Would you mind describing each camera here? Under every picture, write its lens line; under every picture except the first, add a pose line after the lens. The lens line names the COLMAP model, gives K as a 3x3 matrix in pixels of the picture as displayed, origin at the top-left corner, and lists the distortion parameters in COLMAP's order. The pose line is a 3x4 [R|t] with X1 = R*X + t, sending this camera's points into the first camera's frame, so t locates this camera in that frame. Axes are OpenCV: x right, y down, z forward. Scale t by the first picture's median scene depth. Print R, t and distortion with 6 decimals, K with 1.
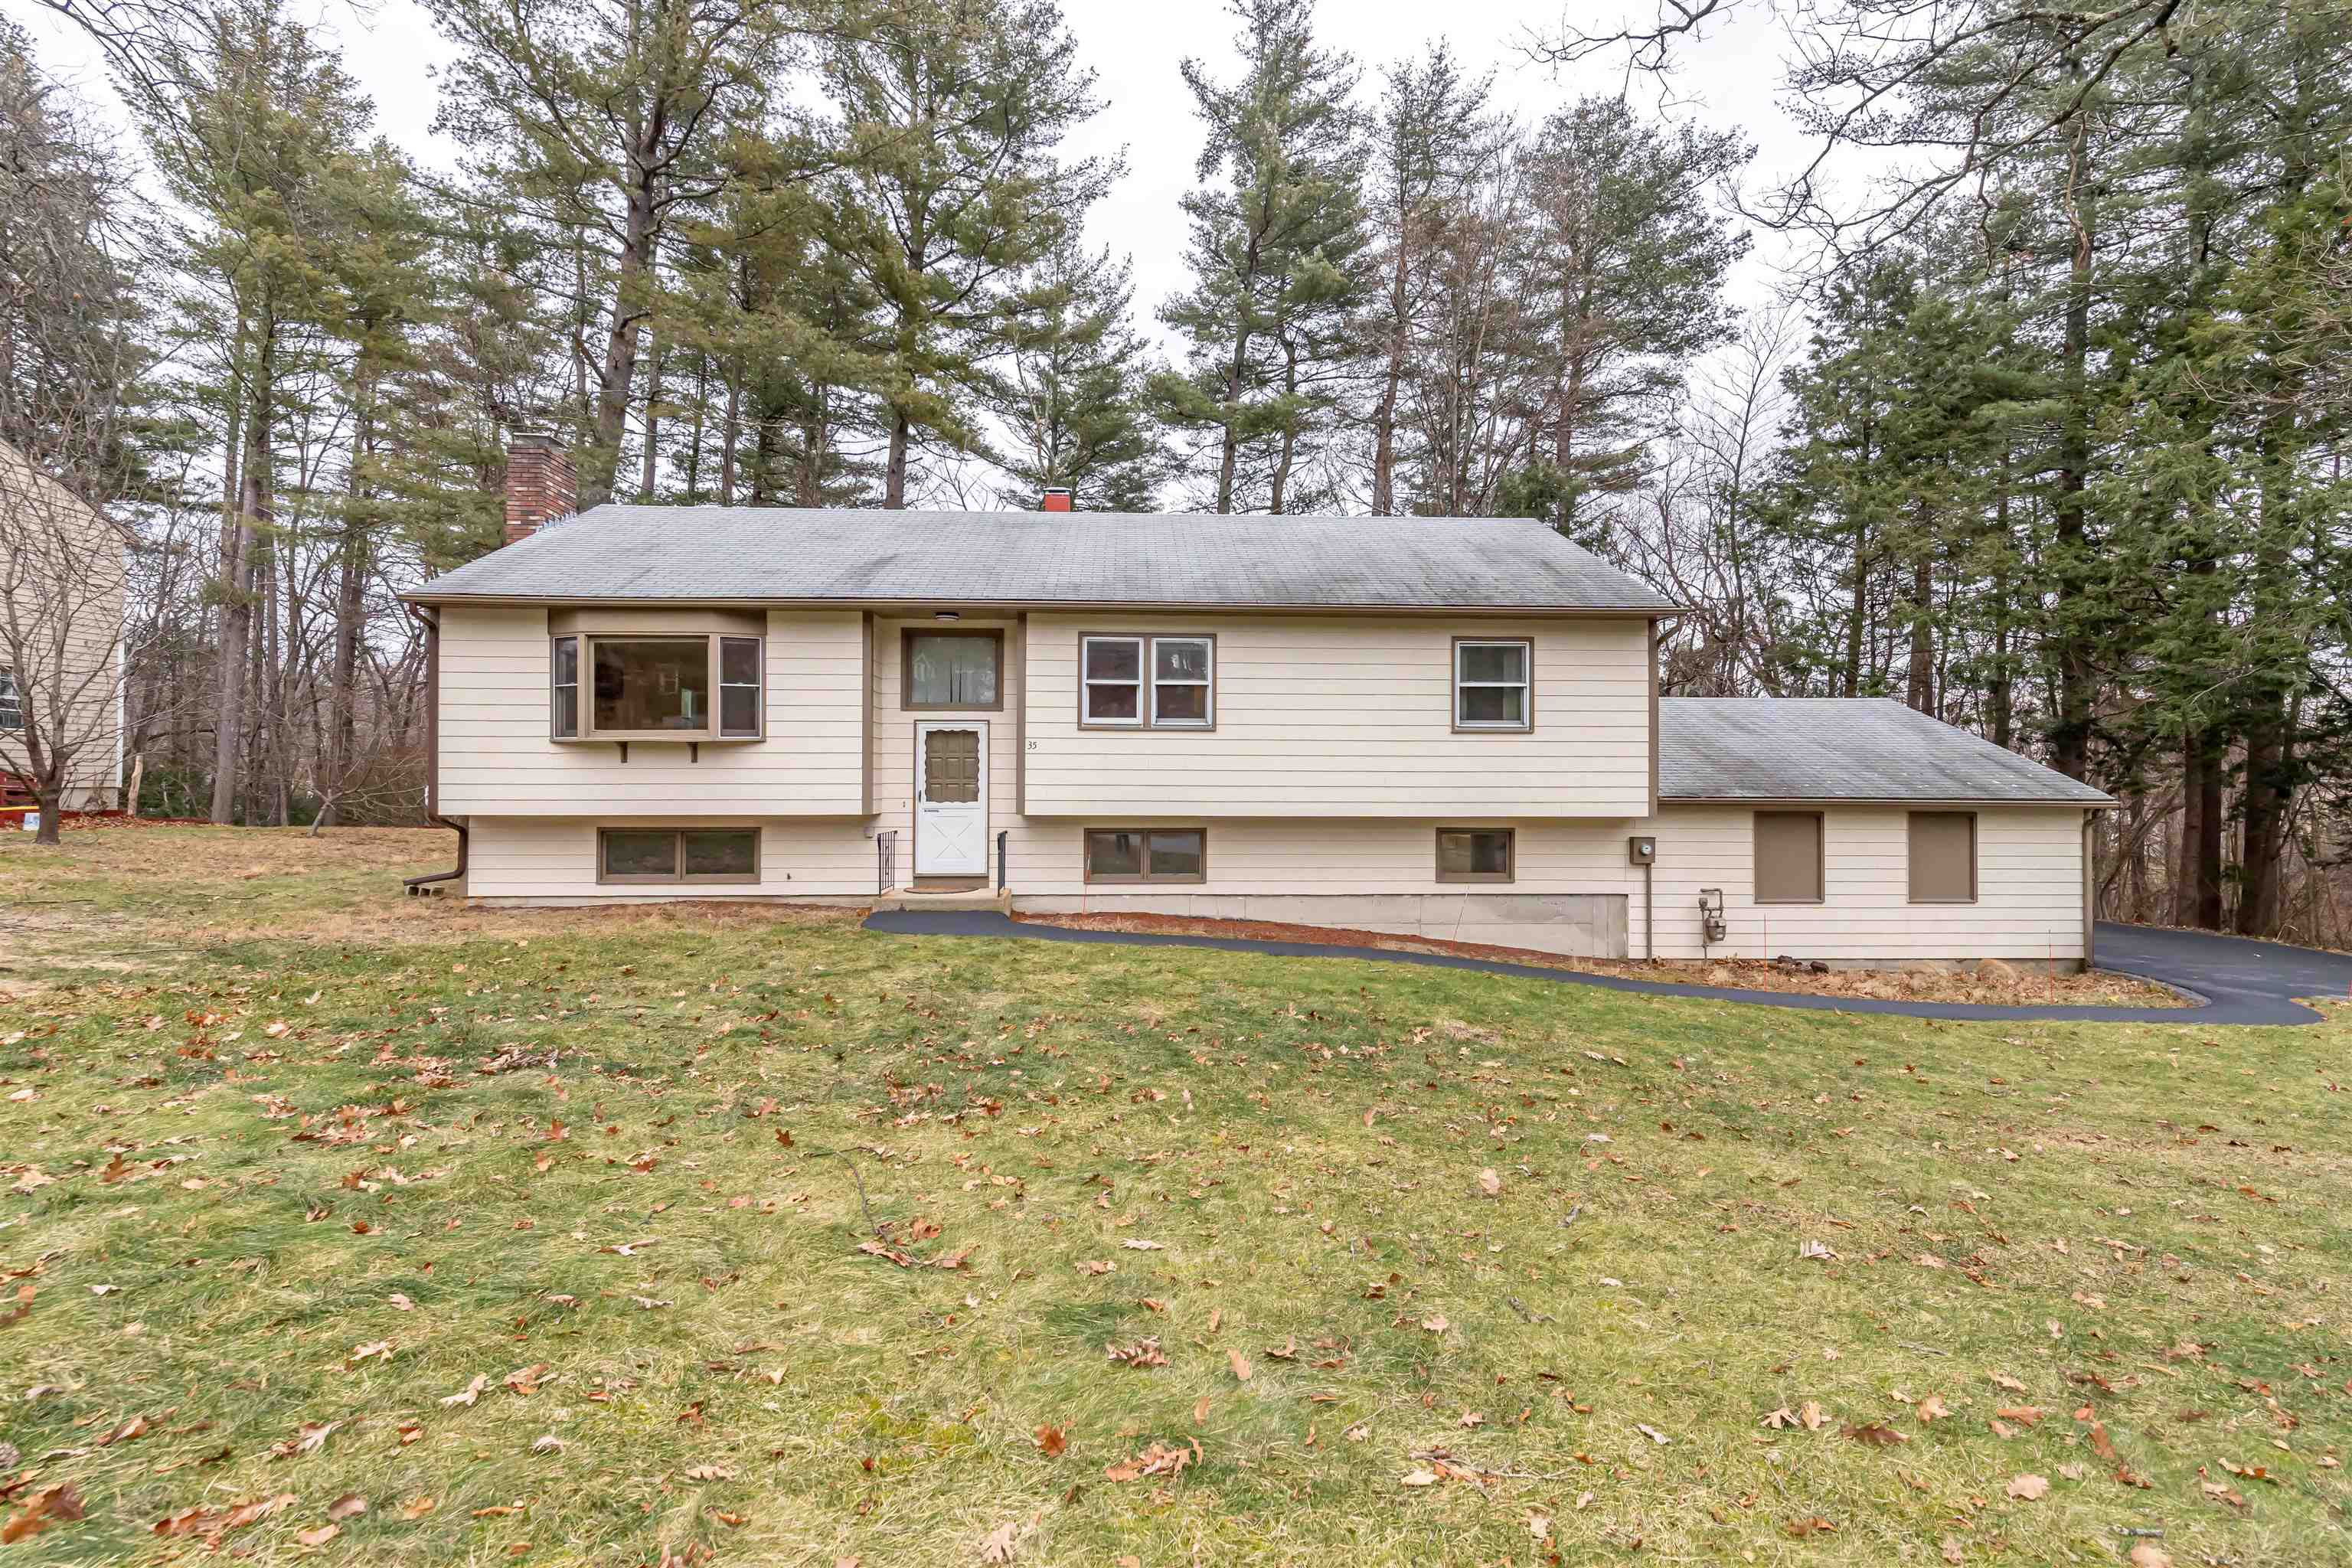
lens RADIAL K [[1020.8, 0, 1176.5], [0, 1020.8, 770.5], [0, 0, 1]] dist [0.002128, 0.000105]
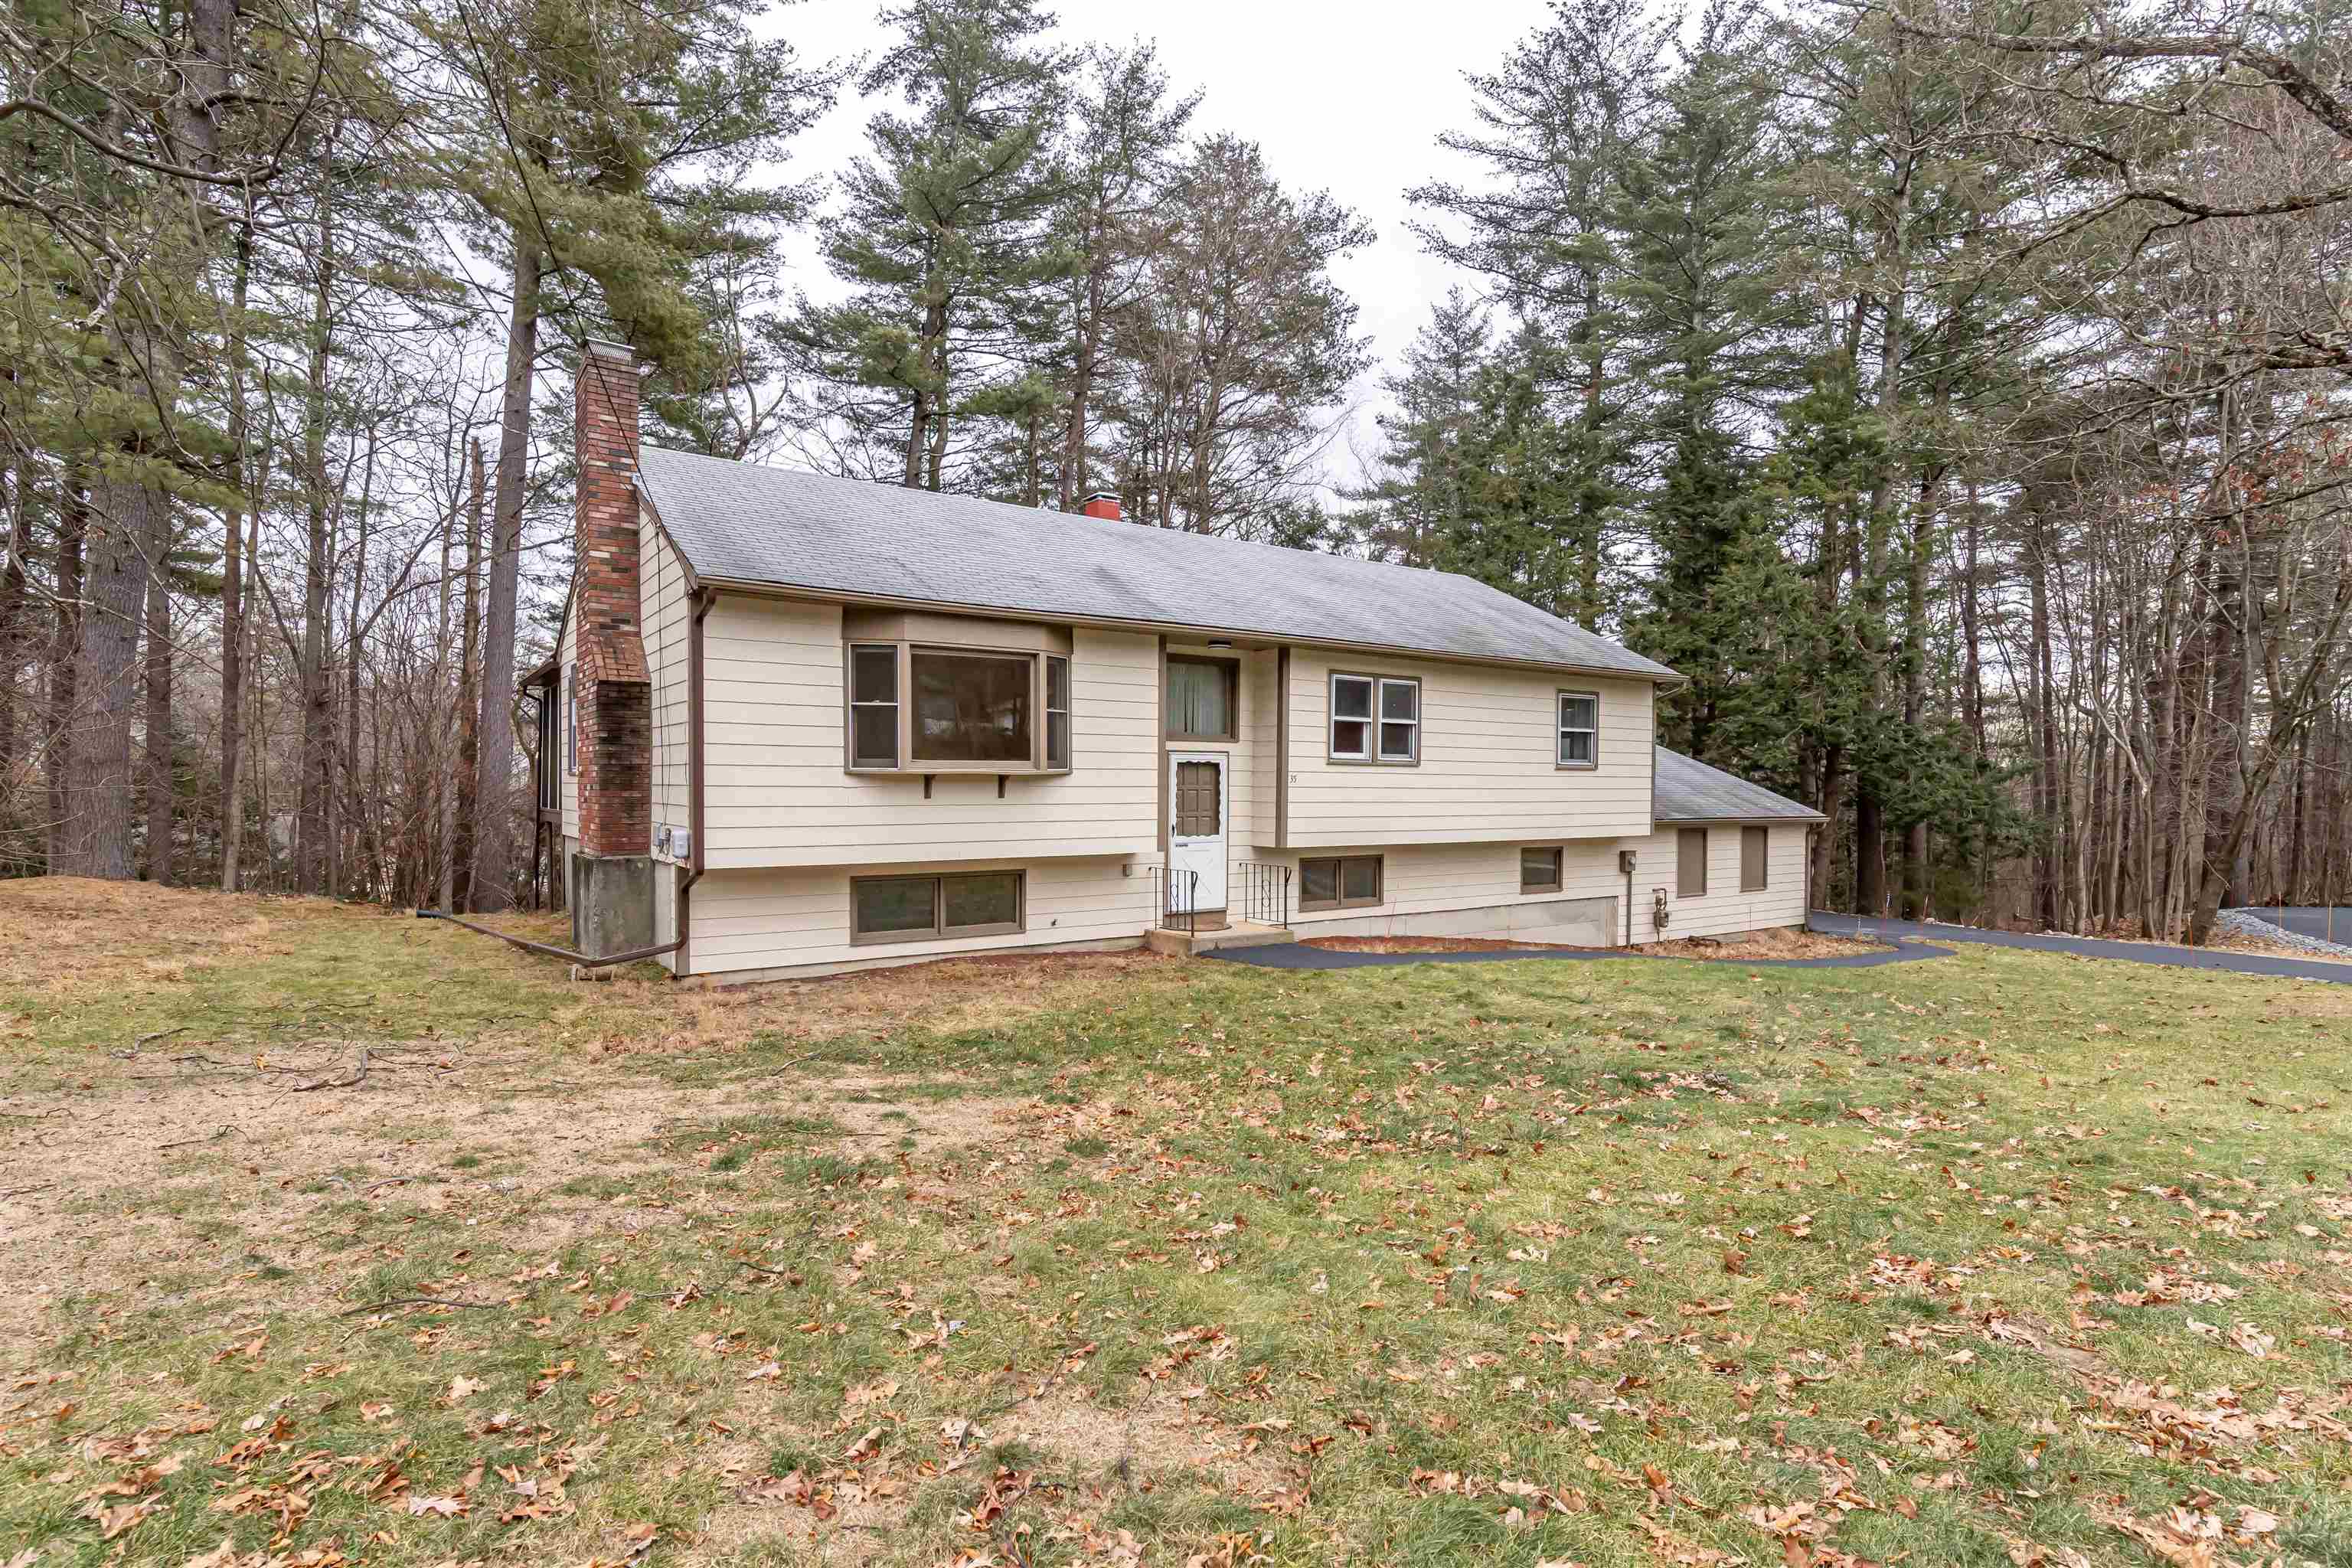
lens RADIAL K [[1159.1, 0, 1175.7], [0, 1159.1, 797.7], [0, 0, 1]] dist [0.003555, 0.000158]
pose [[0.841732, -0.004751, 0.539875, -0.833400], [-0.003765, 0.999885, 0.014669, -0.021176], [-0.539883, -0.014380, 0.841618, 0.085589]]
